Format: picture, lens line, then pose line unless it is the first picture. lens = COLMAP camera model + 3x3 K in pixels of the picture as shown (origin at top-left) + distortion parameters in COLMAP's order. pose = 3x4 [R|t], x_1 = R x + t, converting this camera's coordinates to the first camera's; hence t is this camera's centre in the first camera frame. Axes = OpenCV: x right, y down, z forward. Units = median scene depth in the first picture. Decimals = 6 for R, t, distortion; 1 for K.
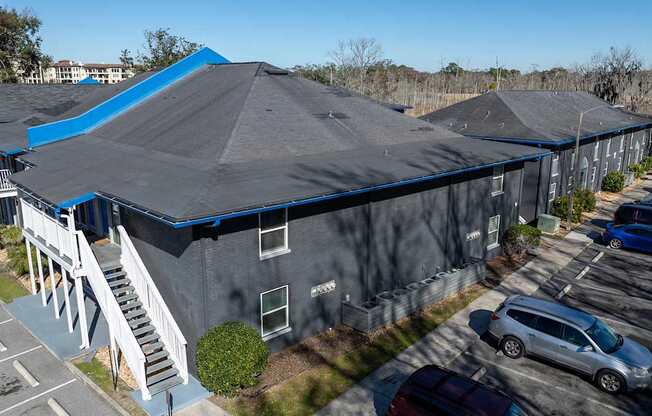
lens RADIAL K [[557.3, 0, 325.6], [0, 557.3, 204.4], [0, 0, 1]] dist [-0.018150, -0.005528]
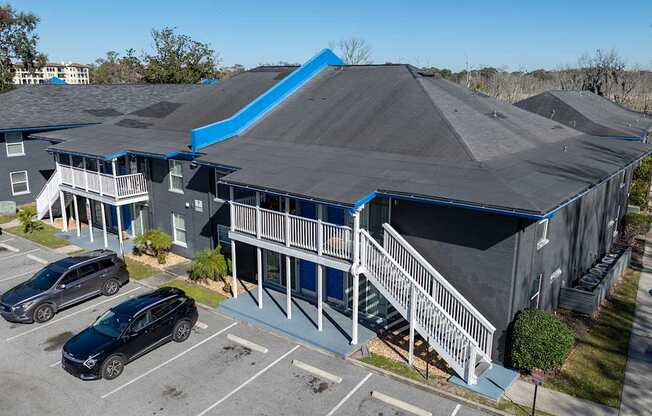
lens RADIAL K [[557.3, 0, 326.6], [0, 557.3, 211.0], [0, 0, 1]] dist [-0.018150, -0.005528]
pose [[0.991105, -0.030505, 0.129535, -0.160466], [0.028878, 0.999479, 0.014418, -0.000715], [-0.129908, -0.010549, 0.991470, -0.003389]]
